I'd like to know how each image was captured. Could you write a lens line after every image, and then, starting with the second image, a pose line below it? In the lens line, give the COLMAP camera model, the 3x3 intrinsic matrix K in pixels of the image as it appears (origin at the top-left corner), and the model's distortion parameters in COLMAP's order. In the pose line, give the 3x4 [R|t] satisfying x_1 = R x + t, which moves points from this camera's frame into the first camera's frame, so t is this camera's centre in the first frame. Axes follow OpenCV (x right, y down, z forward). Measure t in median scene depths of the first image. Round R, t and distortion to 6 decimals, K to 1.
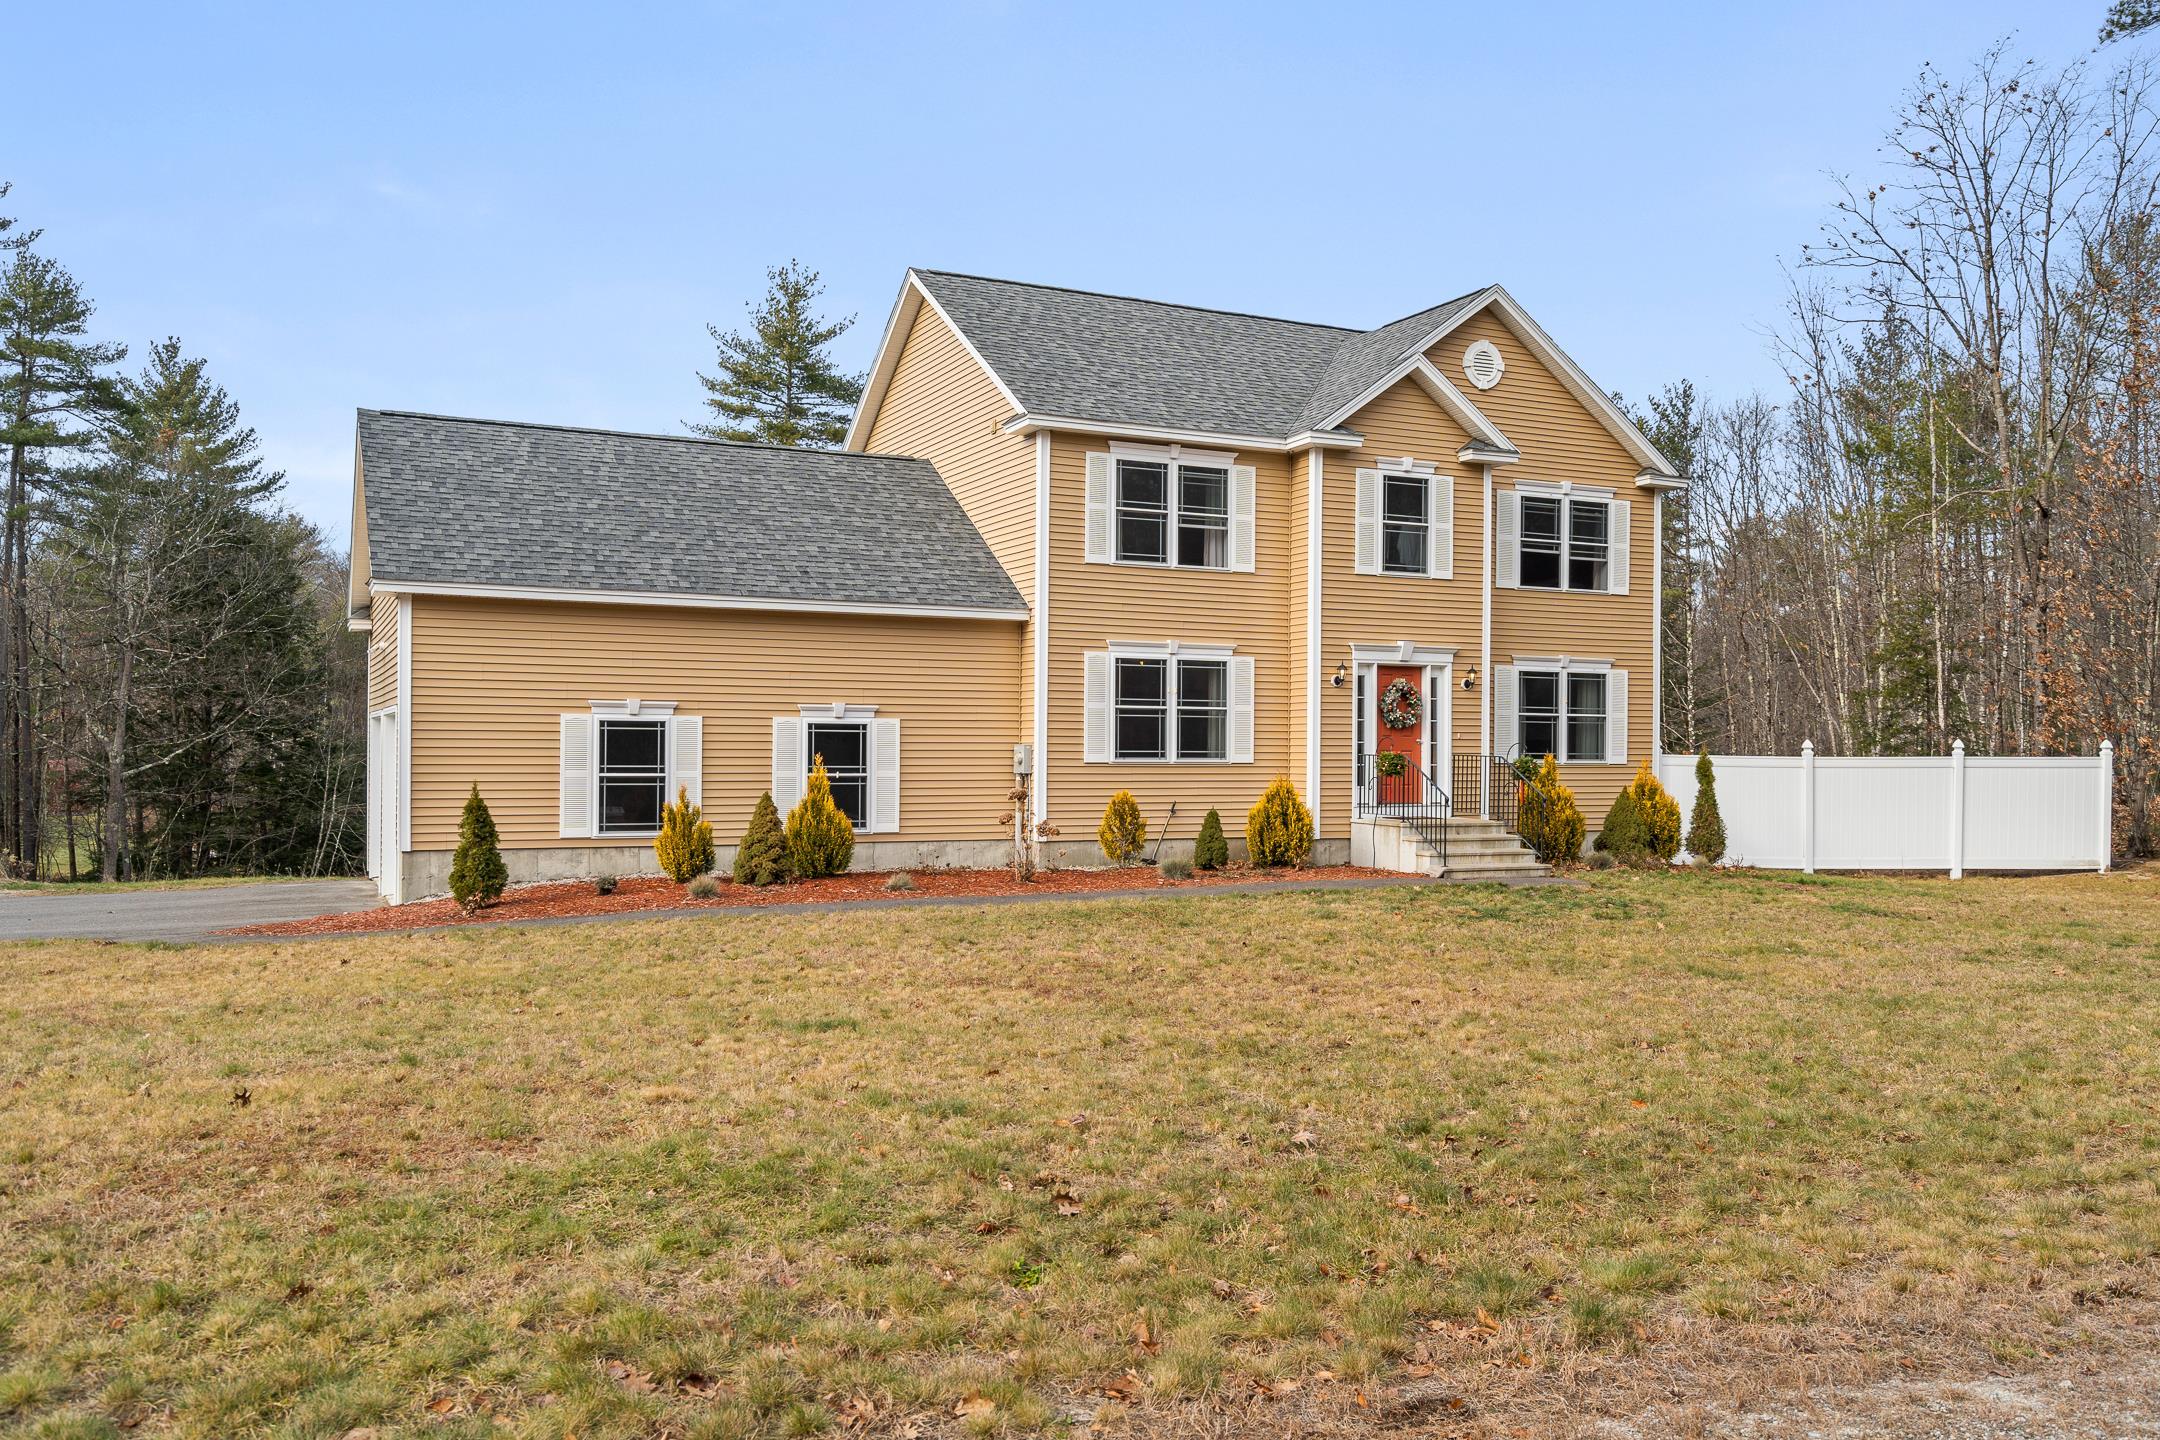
lens RADIAL K [[1702.0, 0, 1083.3], [0, 1702.0, 755.8], [0, 0, 1]] dist [0.003228, 0.000119]
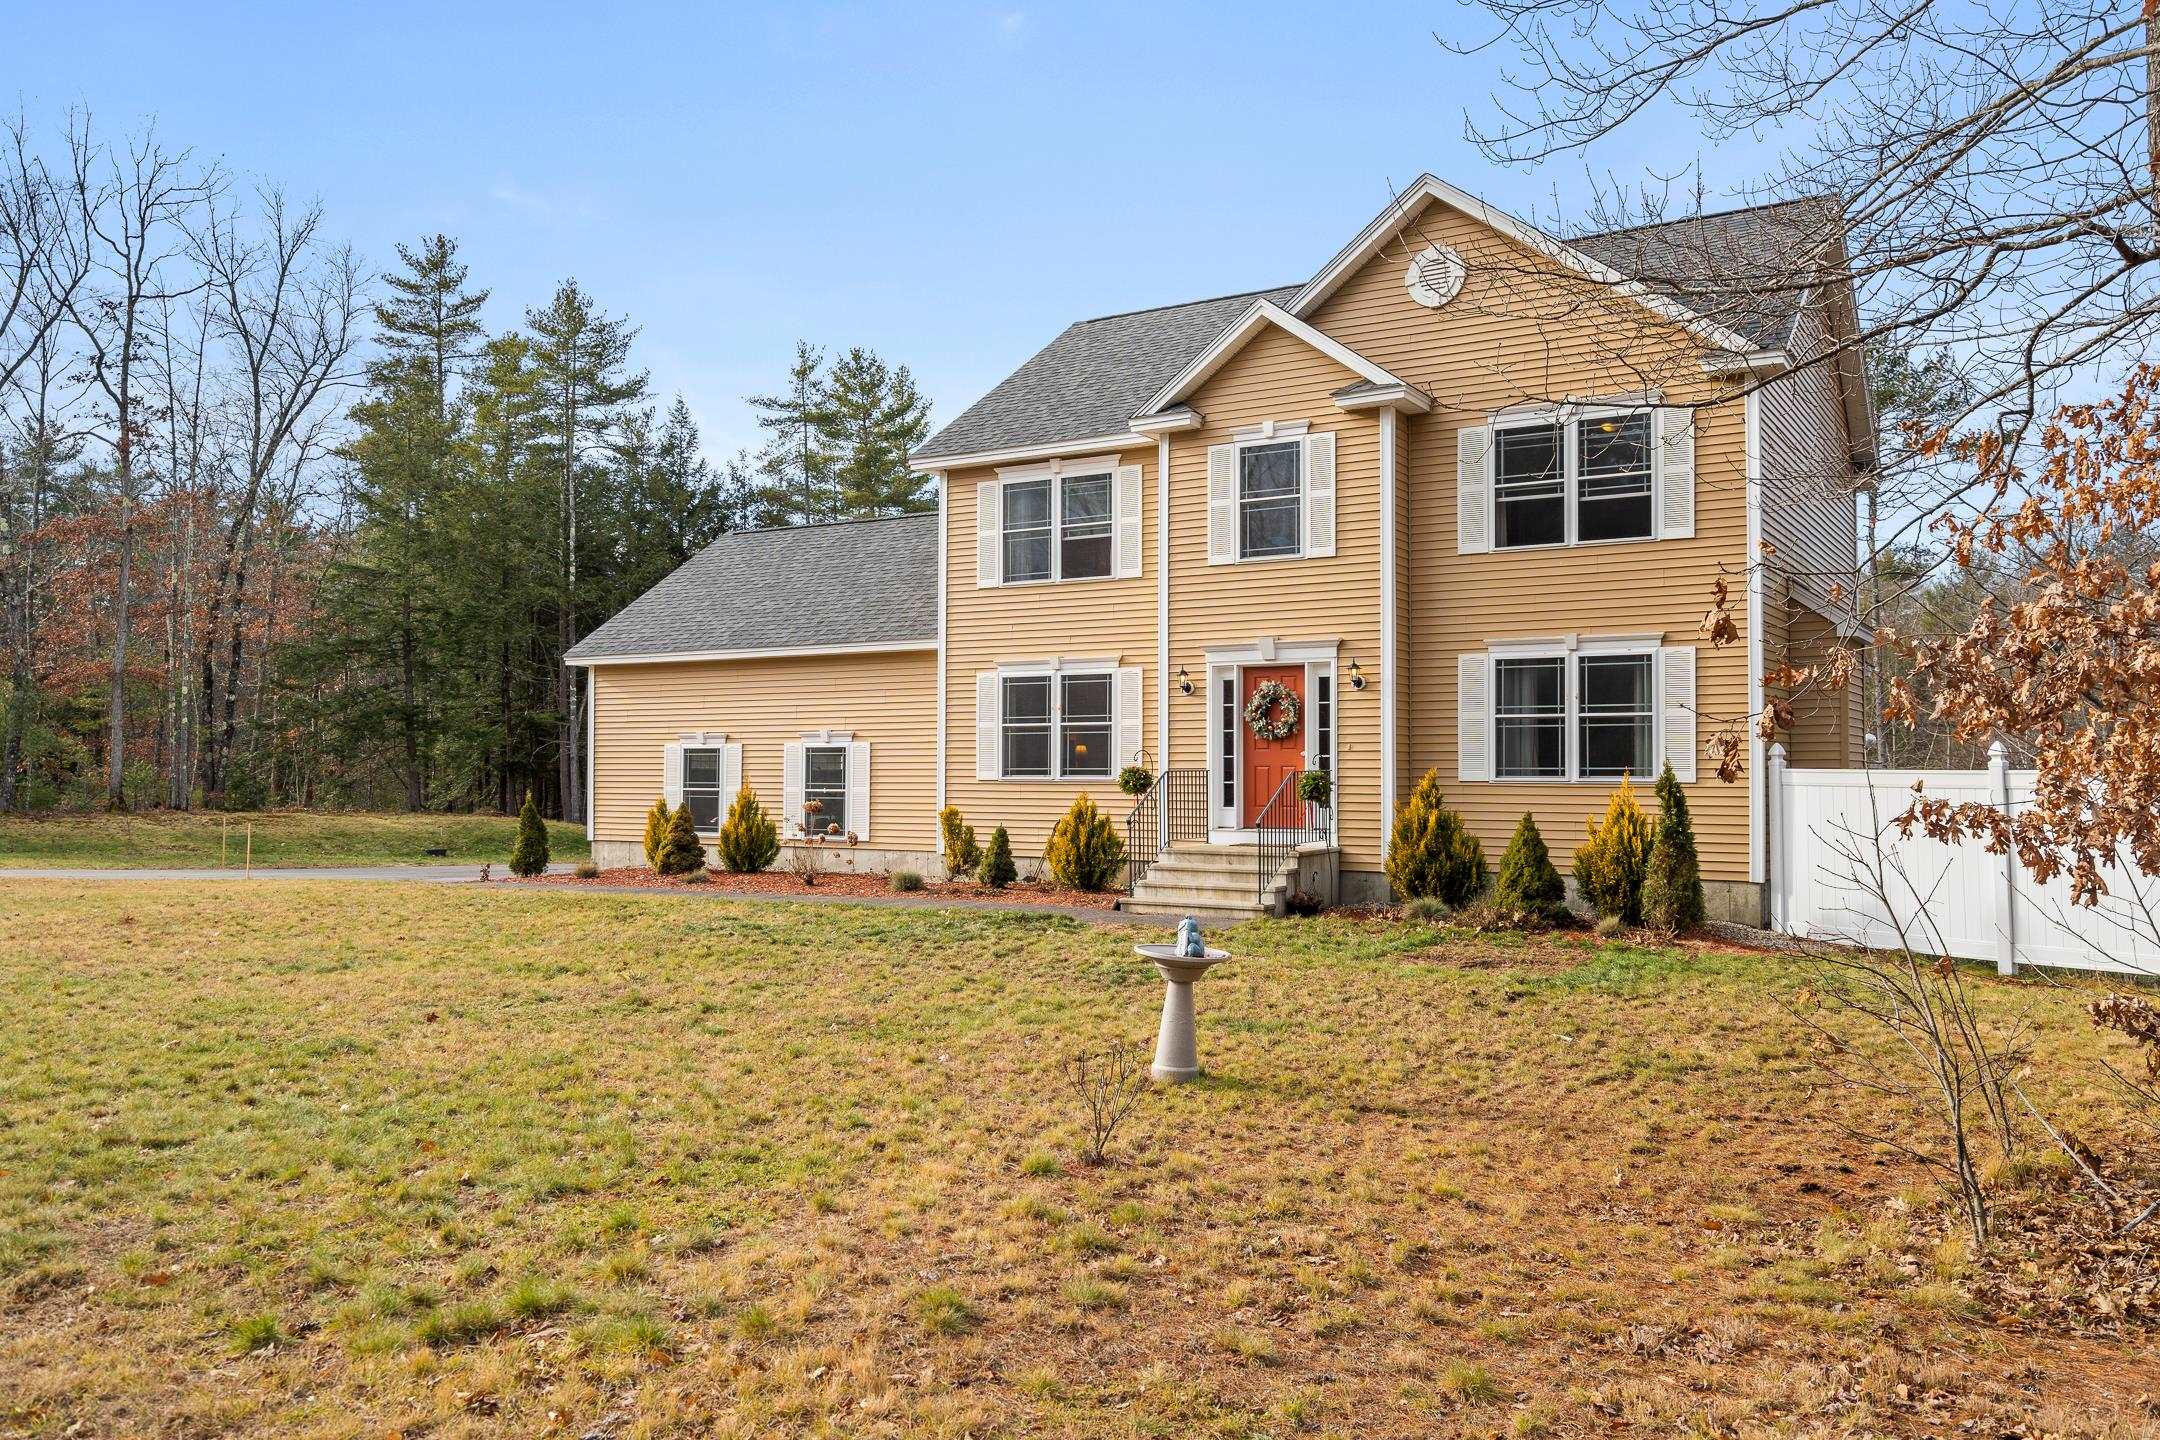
lens RADIAL K [[1641.5, 0, 1080.0], [0, 1641.5, 720.0], [0, 0, 1]] dist [0.000759, 0.000577]
pose [[0.534879, -0.031915, -0.844326, 0.837444], [0.001058, 0.999311, -0.037103, 0.004438], [0.844928, 0.018952, 0.534544, 0.488531]]
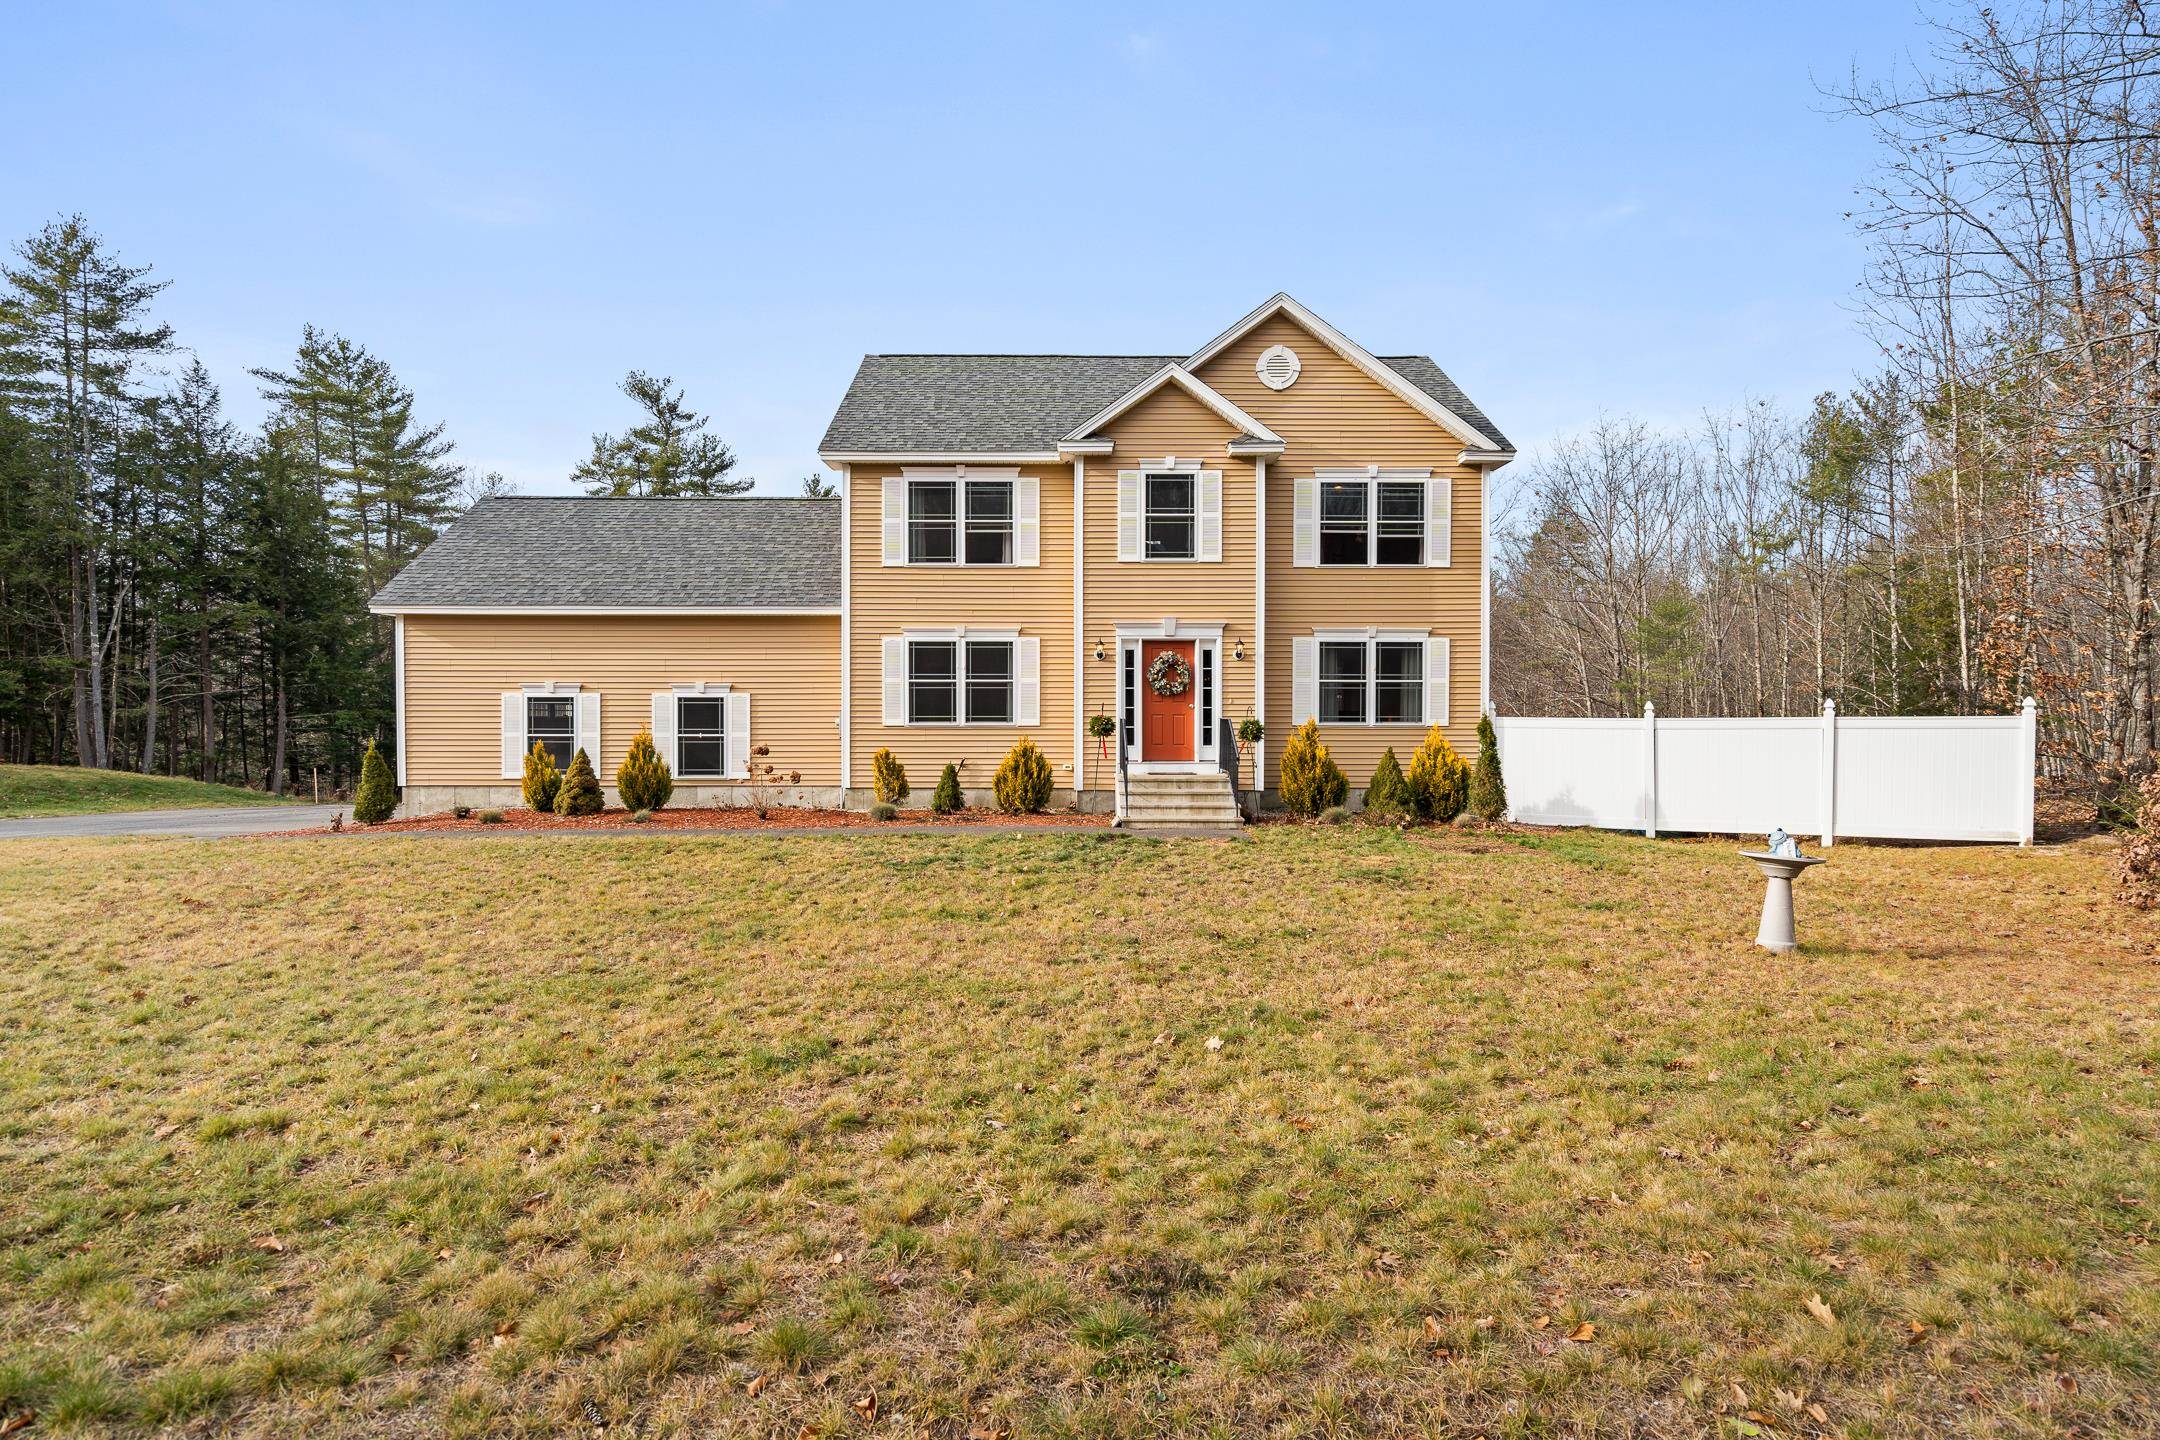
lens RADIAL K [[1120.0, 0, 1076.1], [0, 1120.0, 736.8], [0, 0, 1]] dist [0.001393, 0.000594]
pose [[0.903577, 0.002094, -0.428421, 0.459213], [0.003799, 0.999910, 0.012899, 0.002000], [0.428409, -0.013283, 0.903487, 0.296855]]
